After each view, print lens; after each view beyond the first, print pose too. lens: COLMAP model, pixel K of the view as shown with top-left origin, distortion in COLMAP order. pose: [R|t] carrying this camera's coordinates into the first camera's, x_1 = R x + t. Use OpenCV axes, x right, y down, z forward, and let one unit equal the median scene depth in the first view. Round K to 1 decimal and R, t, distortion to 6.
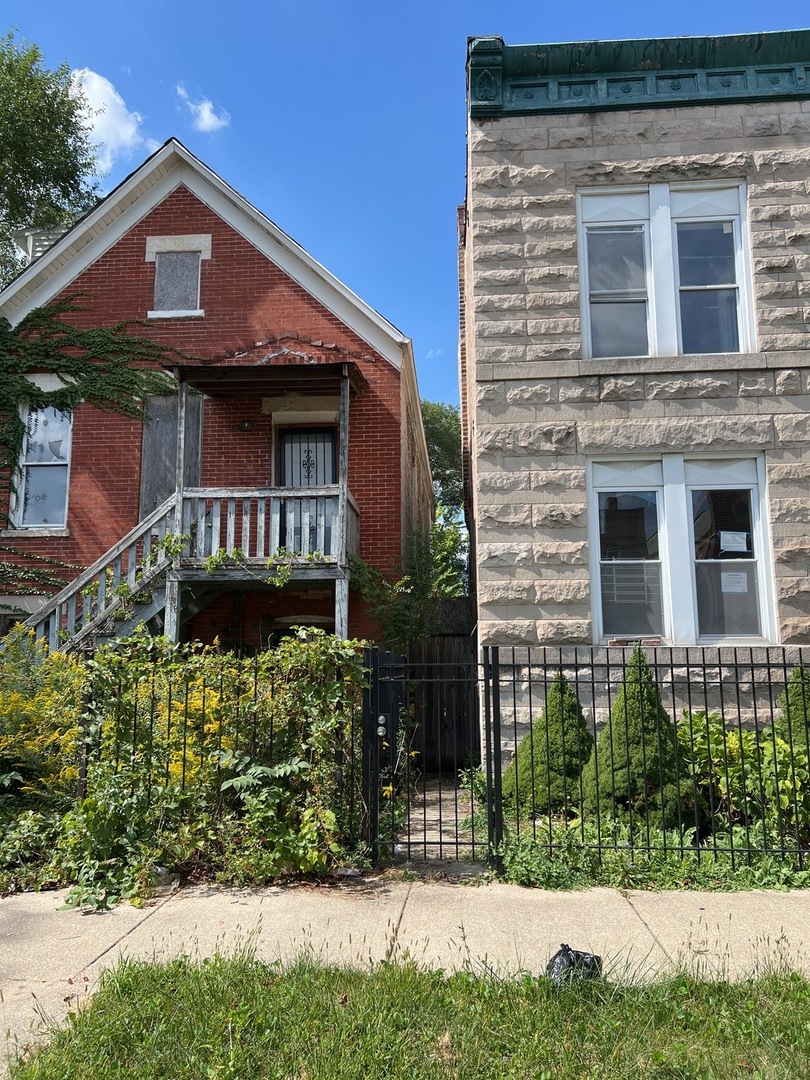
lens RADIAL K [[806.9, 0, 399.0], [0, 806.9, 545.2], [0, 0, 1]] dist [0.073260, -0.061951]
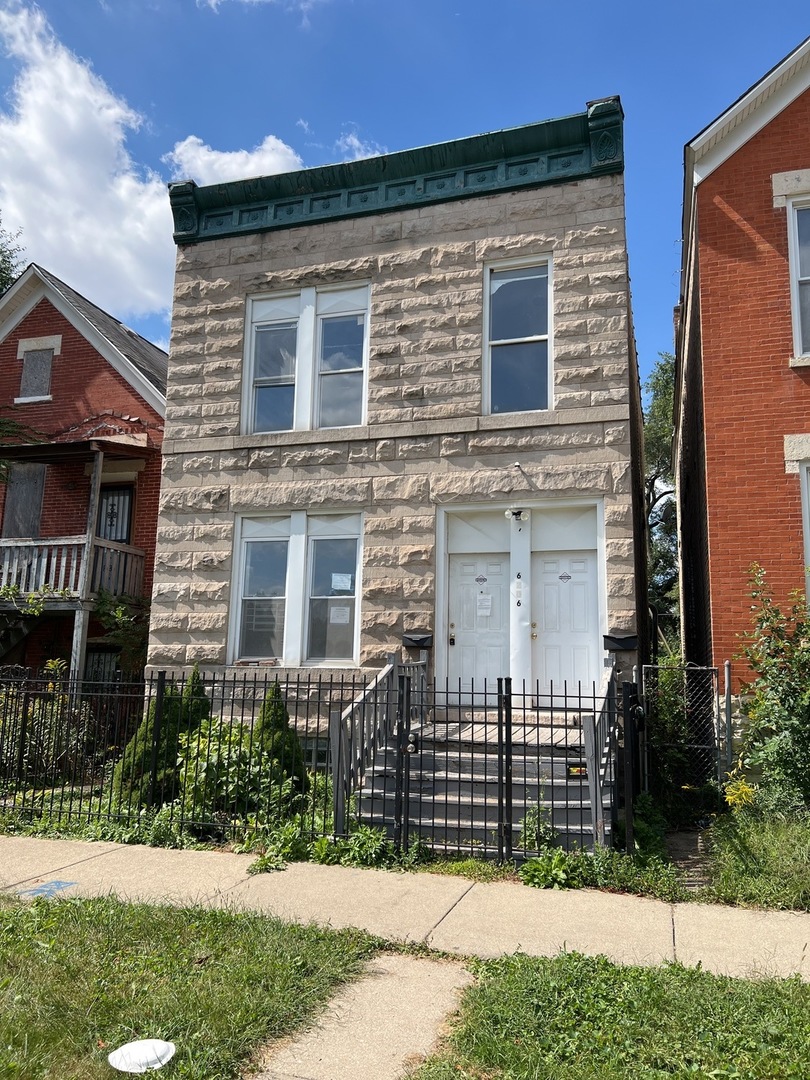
lens RADIAL K [[806.9, 0, 403.0], [0, 806.9, 547.1], [0, 0, 1]] dist [0.073260, -0.061951]
pose [[0.971571, -0.010158, -0.236531, 0.754630], [0.008329, 0.999927, -0.008730, -0.043119], [0.236603, 0.006512, 0.971585, -0.145374]]
